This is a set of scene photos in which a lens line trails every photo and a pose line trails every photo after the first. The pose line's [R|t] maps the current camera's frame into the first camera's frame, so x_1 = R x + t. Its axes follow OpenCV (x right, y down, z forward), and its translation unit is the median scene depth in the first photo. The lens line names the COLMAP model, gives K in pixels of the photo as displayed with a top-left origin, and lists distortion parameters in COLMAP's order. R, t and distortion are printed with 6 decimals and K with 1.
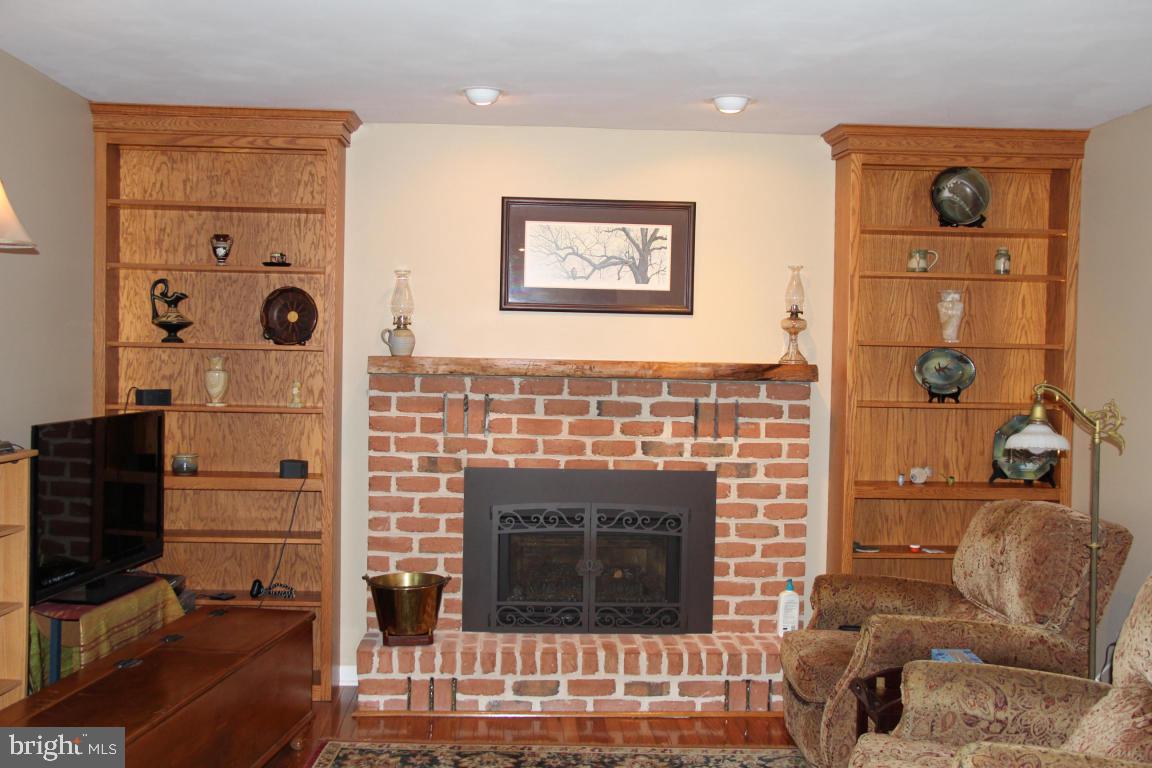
lens RADIAL K [[1231.4, 0, 576.0], [0, 1231.4, 384.0], [0, 0, 1]] dist [-0.111687, 0.390324]
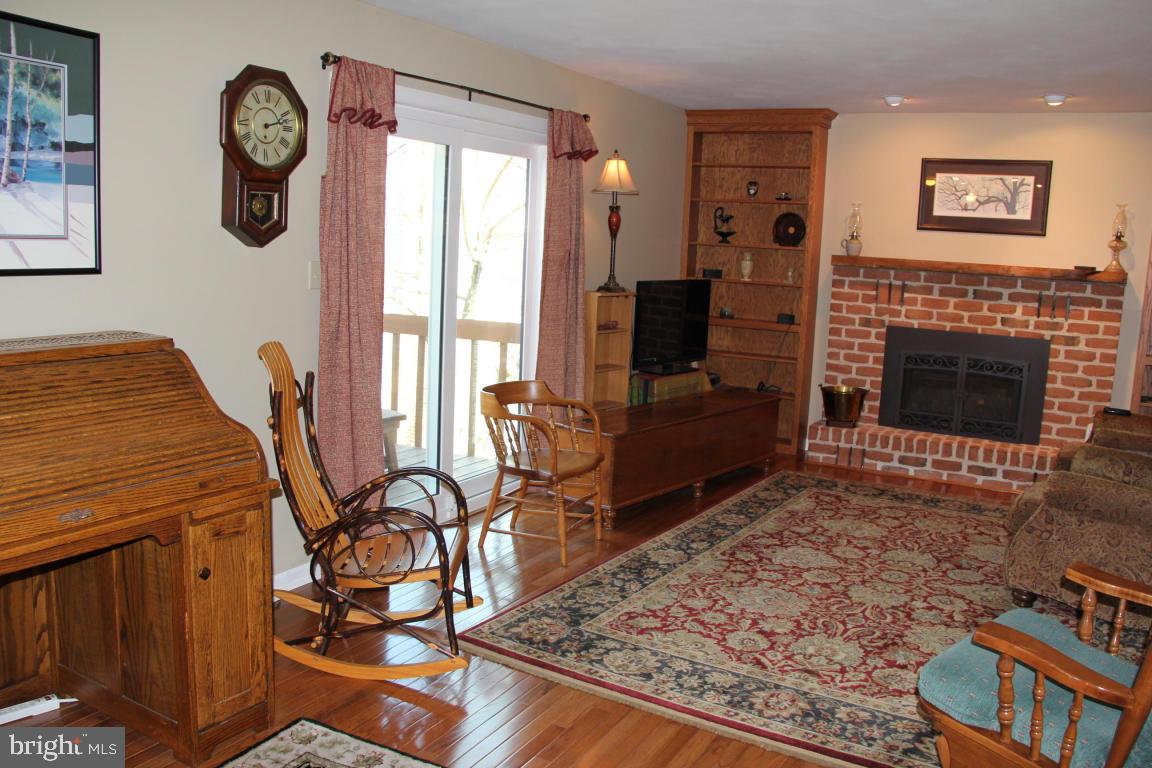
lens RADIAL K [[981.8, 0, 576.0], [0, 981.8, 384.0], [0, 0, 1]] dist [-0.173880, 0.152812]
pose [[0.845046, 0.095434, -0.526108, 0.242248], [-0.043630, 0.992969, 0.110041, 0.021774], [0.532911, -0.070035, 0.843268, -0.305918]]
